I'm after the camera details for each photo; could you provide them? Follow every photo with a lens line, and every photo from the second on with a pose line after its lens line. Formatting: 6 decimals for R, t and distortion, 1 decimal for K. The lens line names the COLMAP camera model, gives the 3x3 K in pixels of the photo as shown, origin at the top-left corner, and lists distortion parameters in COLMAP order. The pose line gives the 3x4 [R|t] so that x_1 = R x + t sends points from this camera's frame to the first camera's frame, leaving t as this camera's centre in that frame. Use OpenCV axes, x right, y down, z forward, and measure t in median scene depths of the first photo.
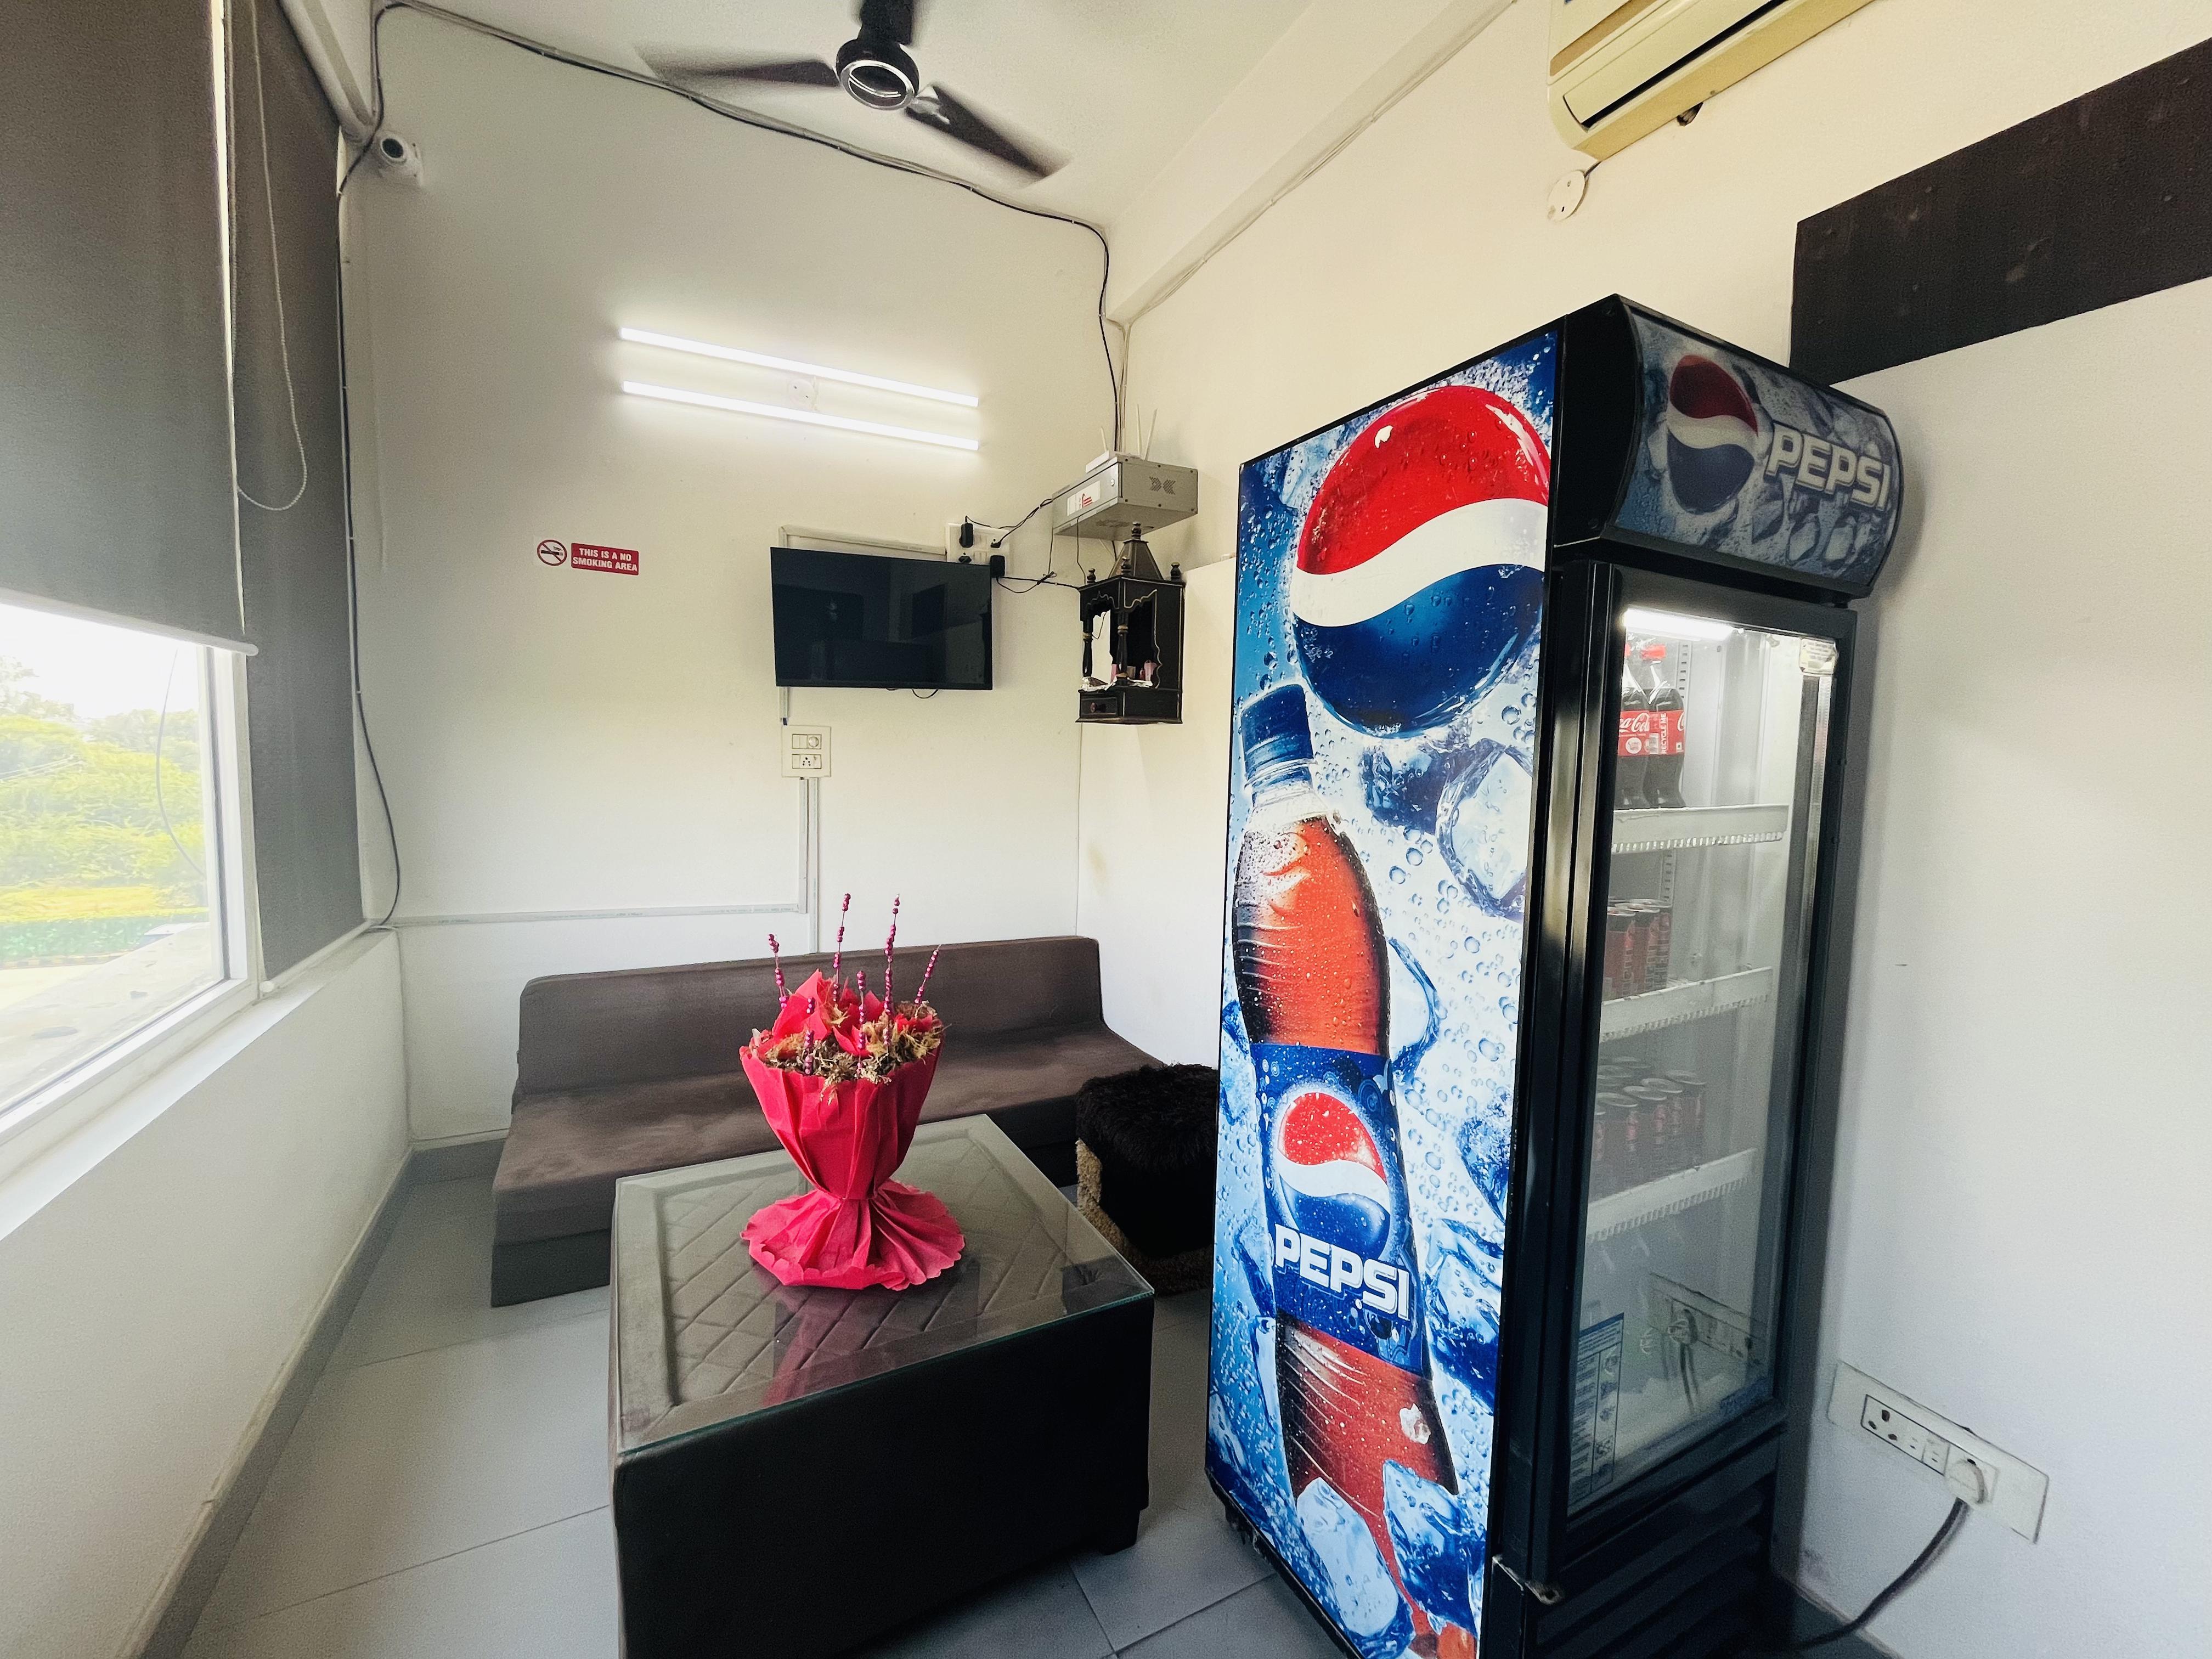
lens RADIAL K [[892.4, 0, 1104.2], [0, 892.4, 823.5], [0, 0, 1]] dist [-0.003909, 0.000028]
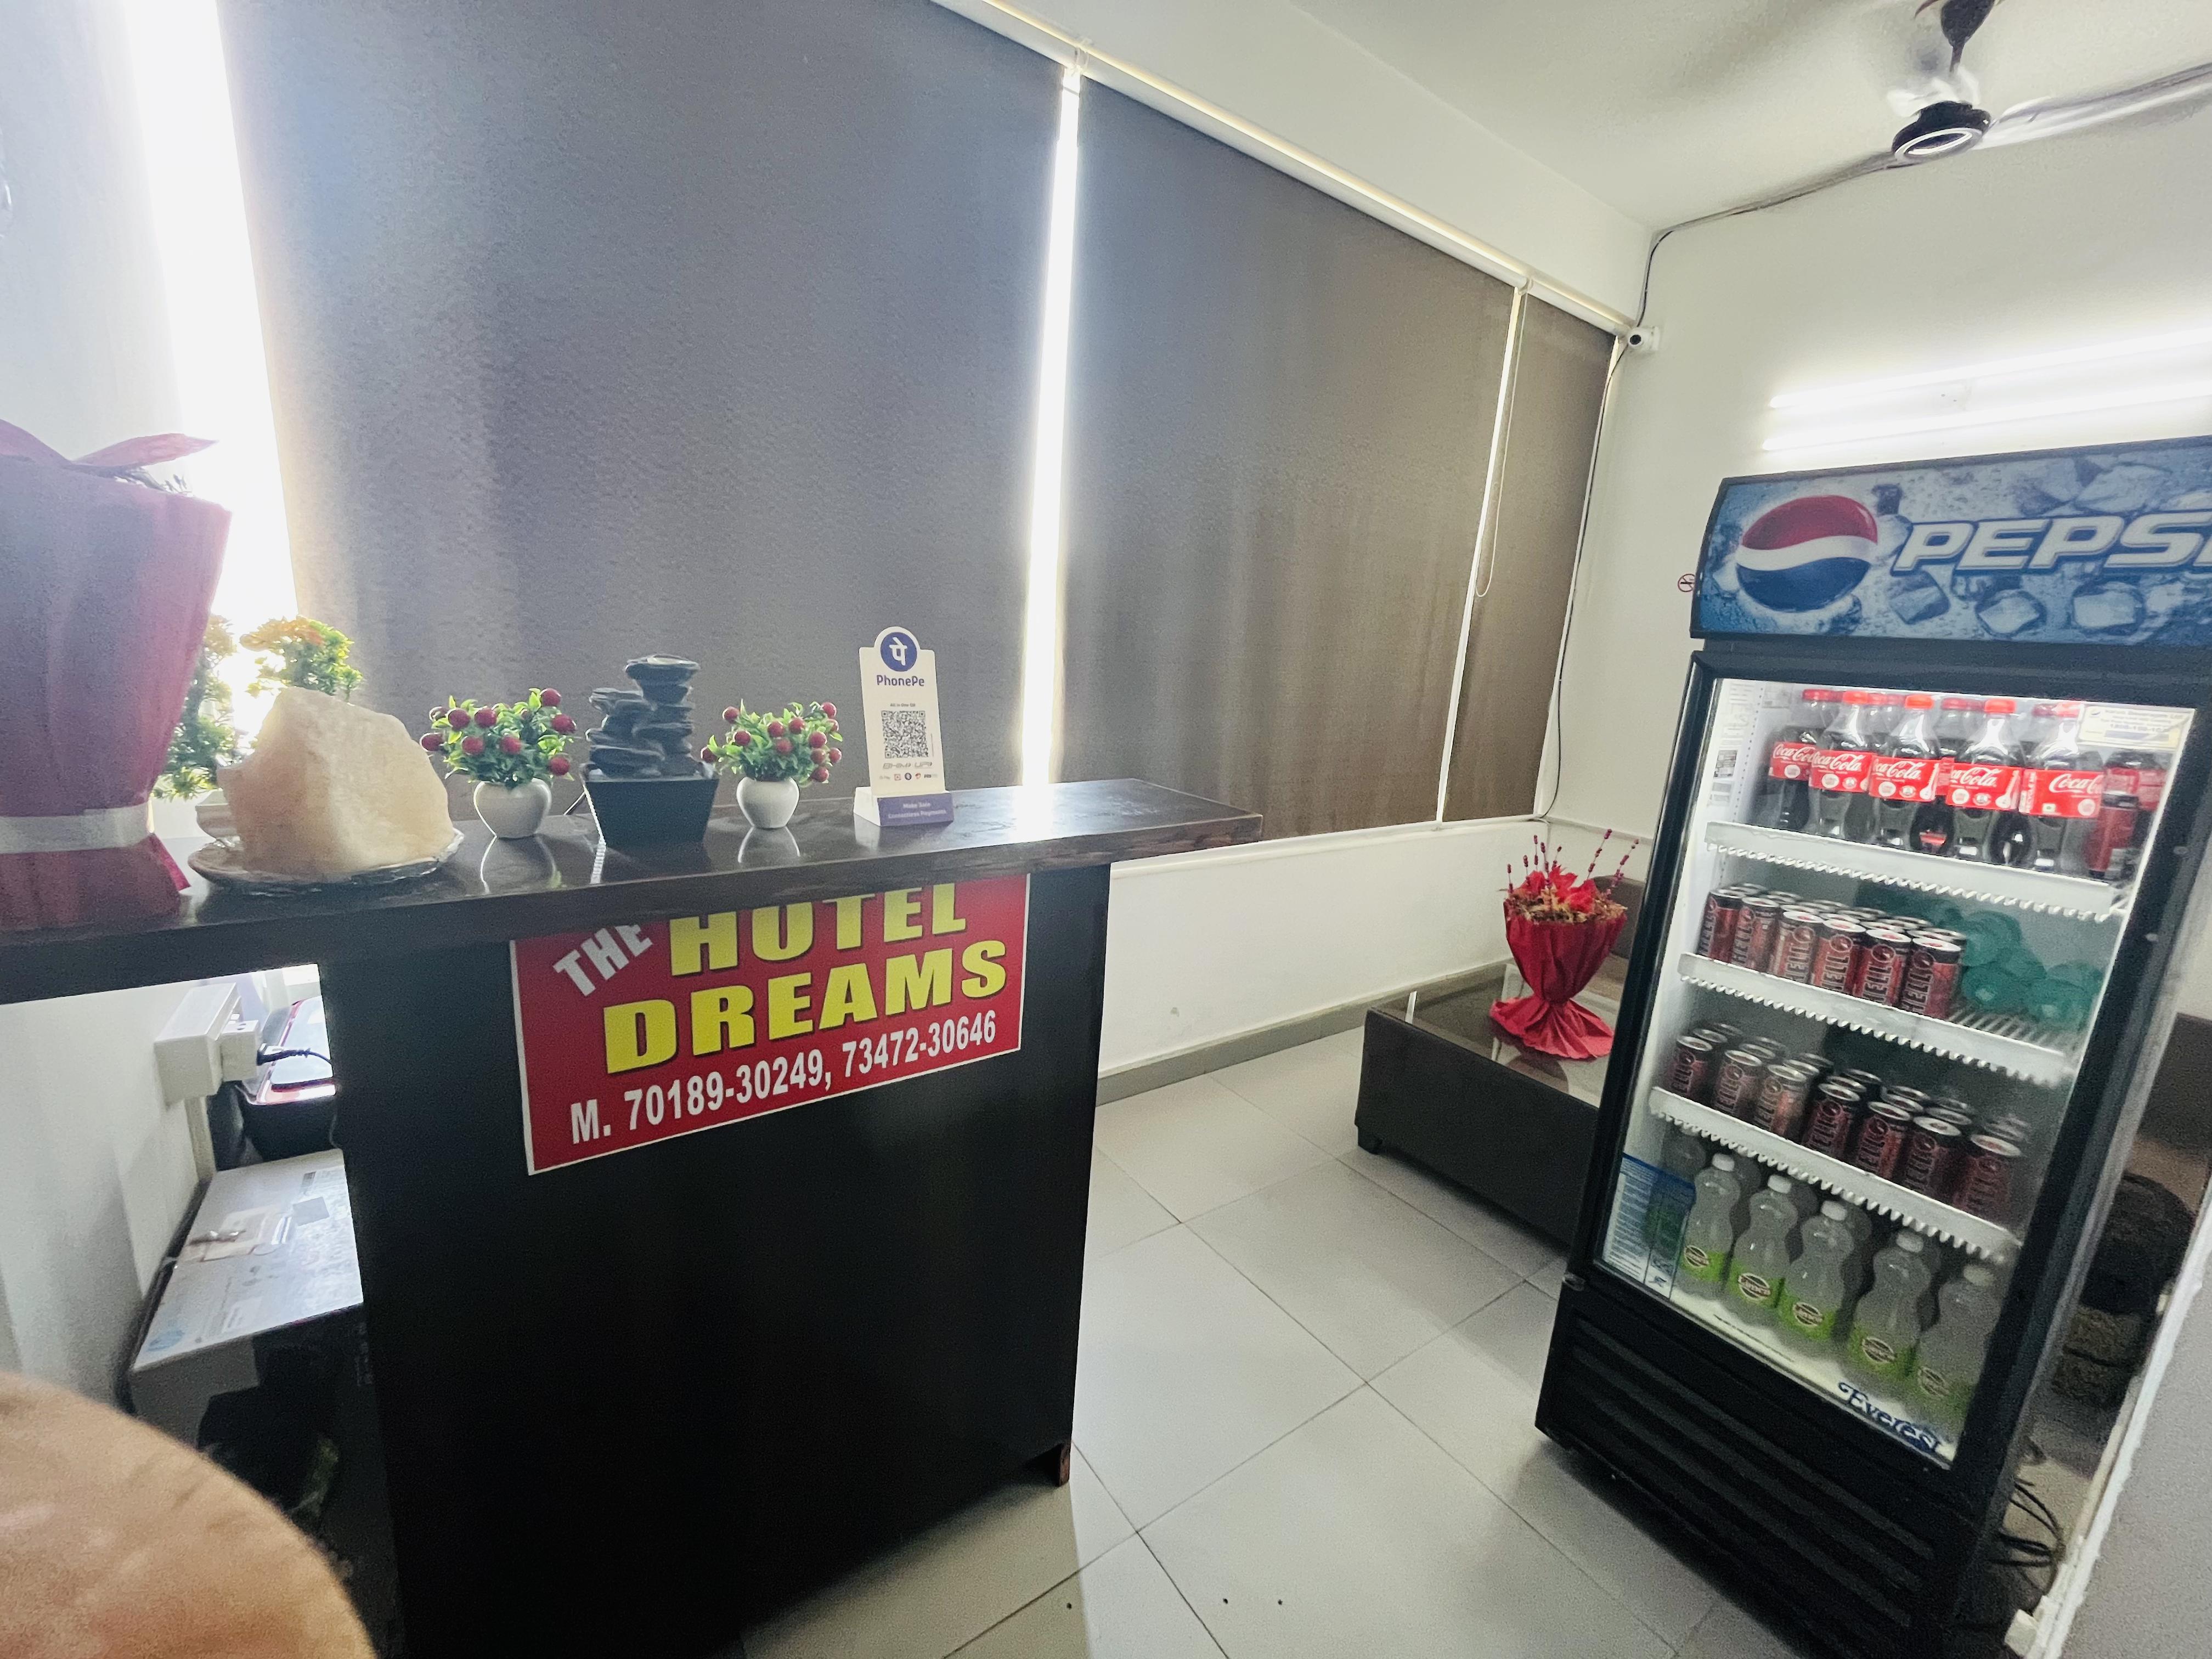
lens RADIAL K [[892.4, 0, 1106.3], [0, 892.4, 830.6], [0, 0, 1]] dist [-0.003909, 0.000028]
pose [[0.126367, 0.200405, -0.971529, 1.816545], [-0.147899, 0.972240, 0.181314, -0.118191], [0.980896, 0.120776, 0.152499, -0.153912]]
